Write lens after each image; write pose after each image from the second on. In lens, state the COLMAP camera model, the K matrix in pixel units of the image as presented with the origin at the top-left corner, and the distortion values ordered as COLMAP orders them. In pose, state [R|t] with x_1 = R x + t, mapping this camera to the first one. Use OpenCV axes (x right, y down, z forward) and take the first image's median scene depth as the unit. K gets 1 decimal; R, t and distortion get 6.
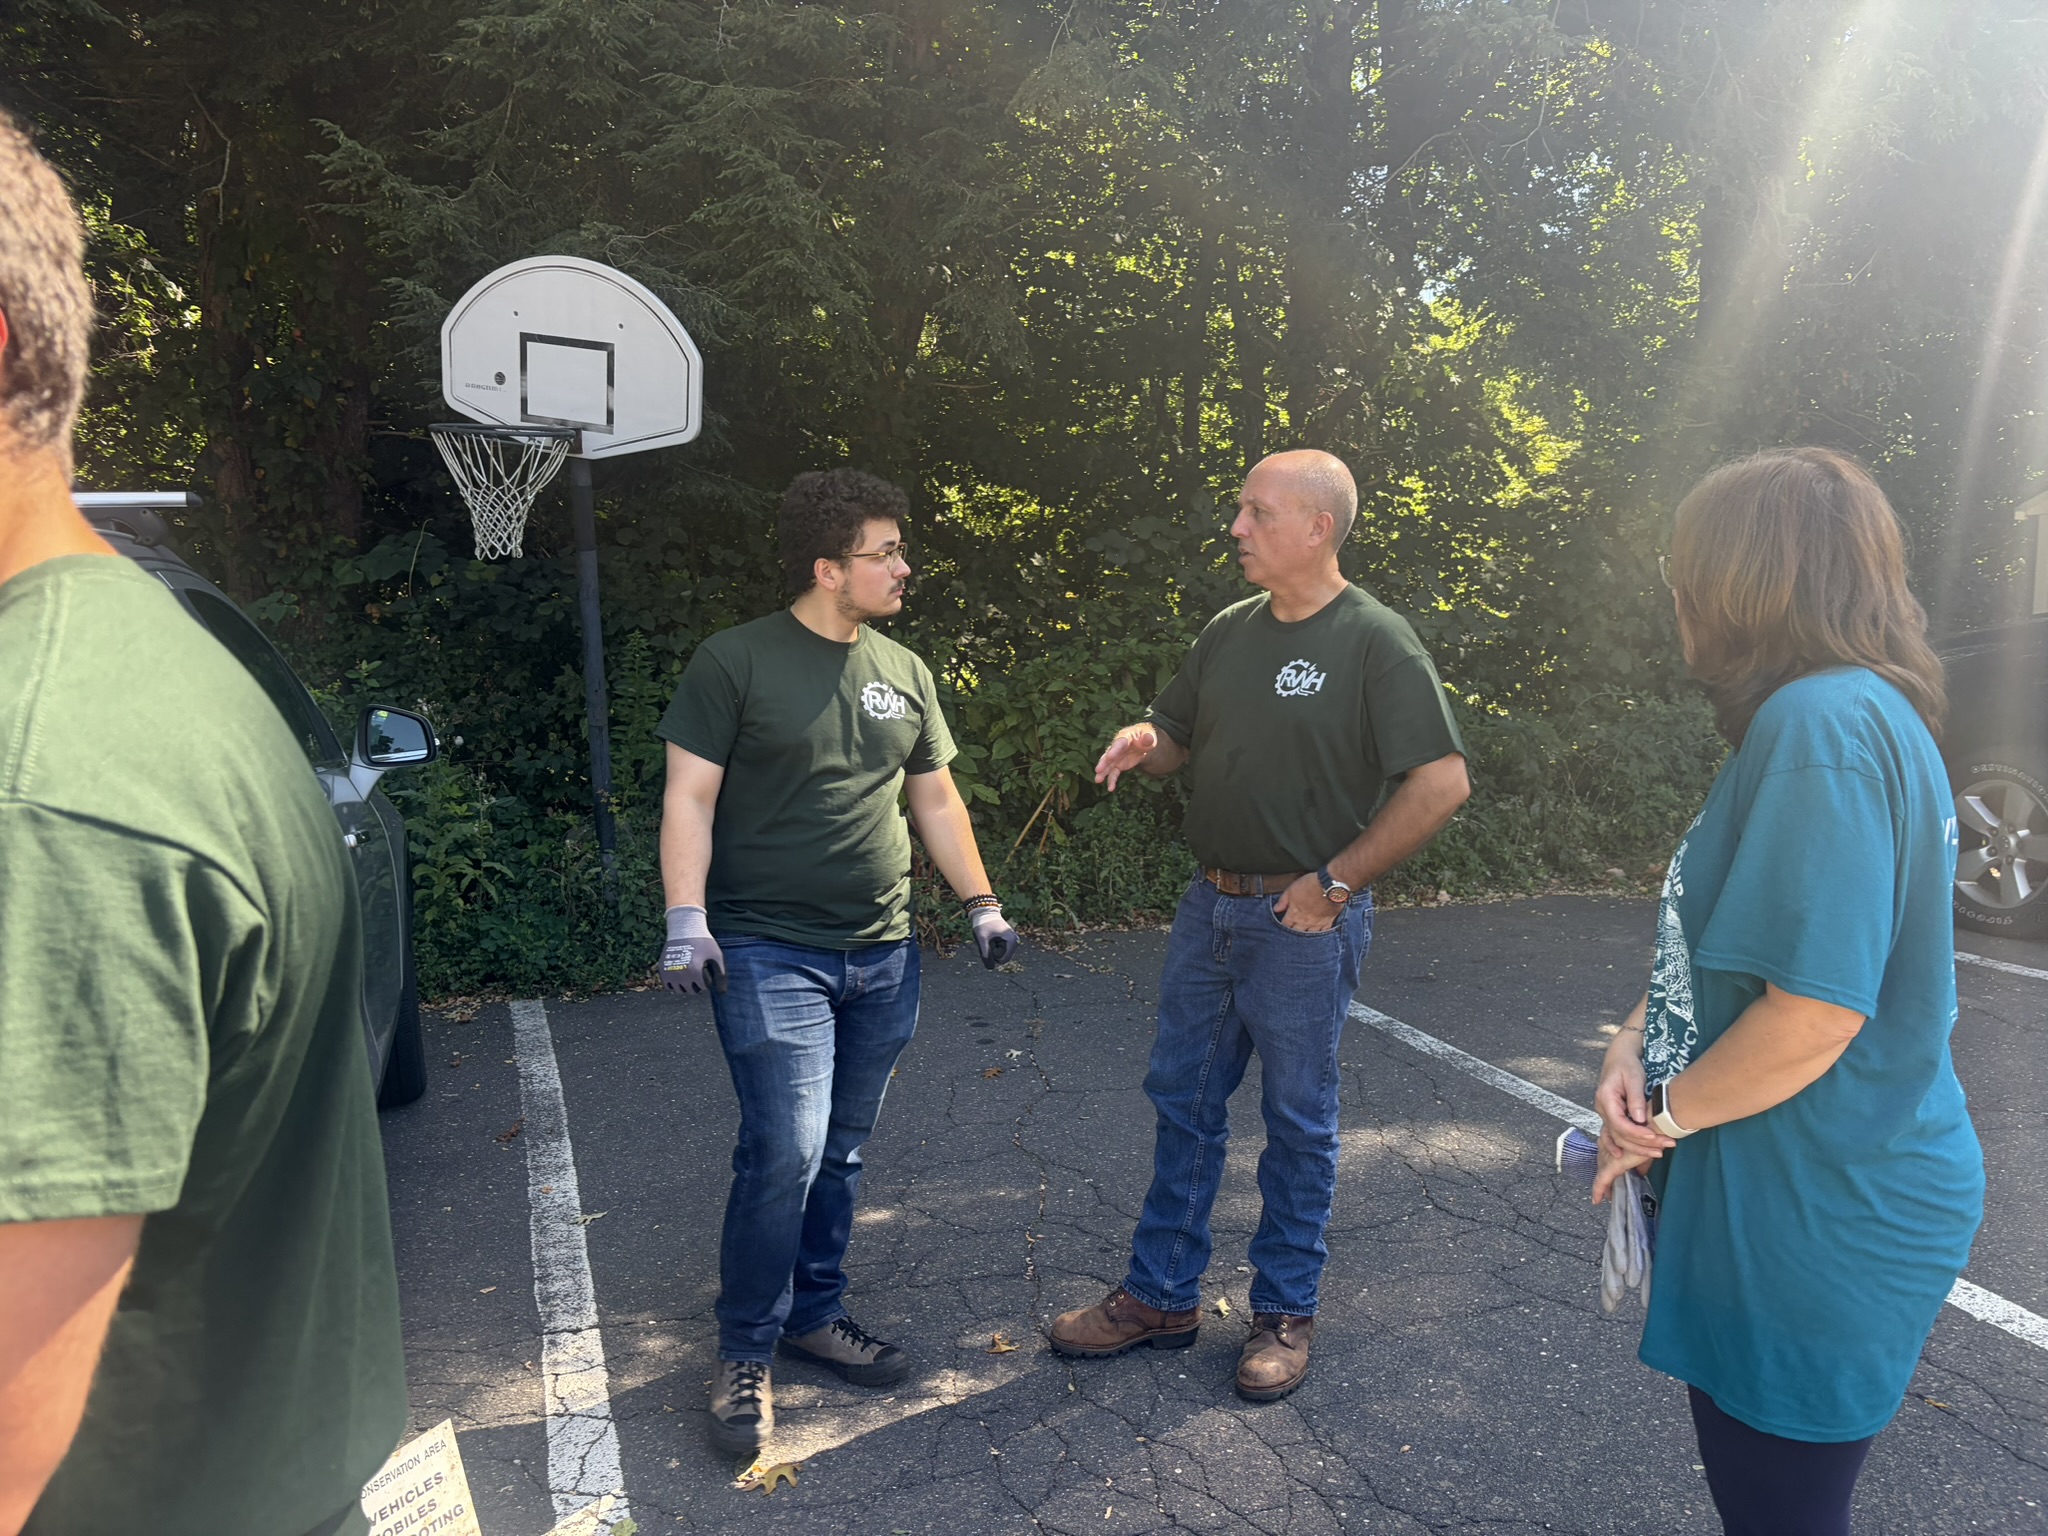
lens RADIAL K [[1590.5, 0, 1027.9], [0, 1590.5, 832.8], [0, 0, 1]] dist [0.015267, -0.006686]
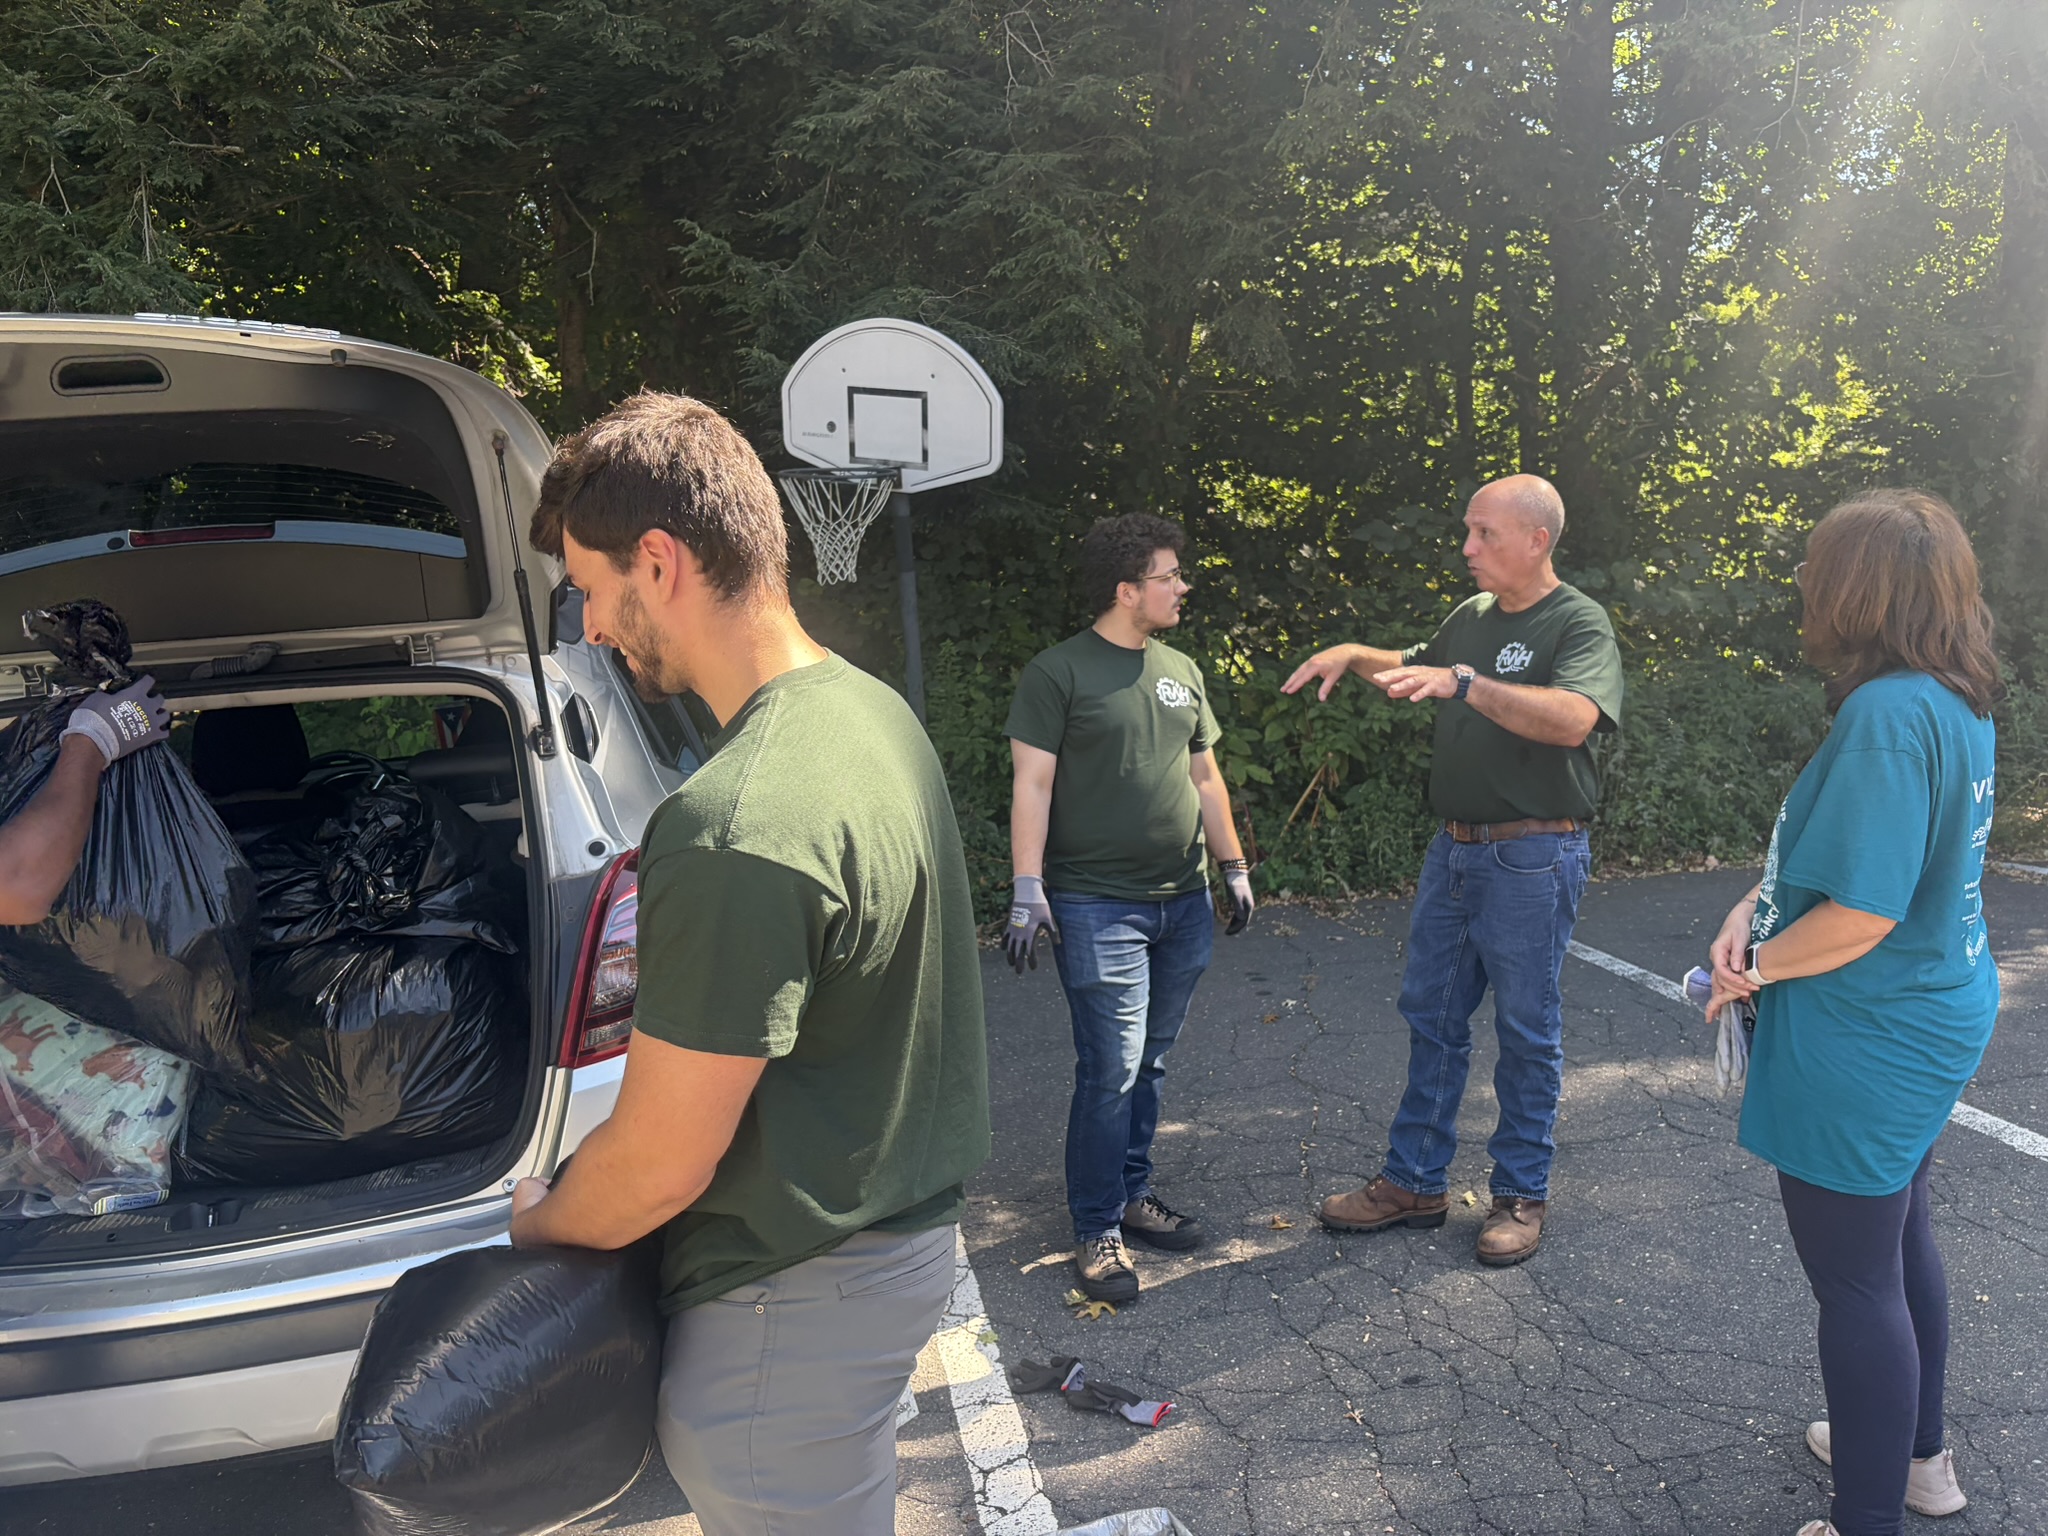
lens RADIAL K [[1590.5, 0, 1027.9], [0, 1590.5, 832.8], [0, 0, 1]] dist [0.015267, -0.006686]
pose [[0.984694, -0.020000, -0.173141, 0.005710], [0.021486, 0.999747, 0.006716, 0.006630], [0.172963, -0.010333, 0.984874, -0.124827]]
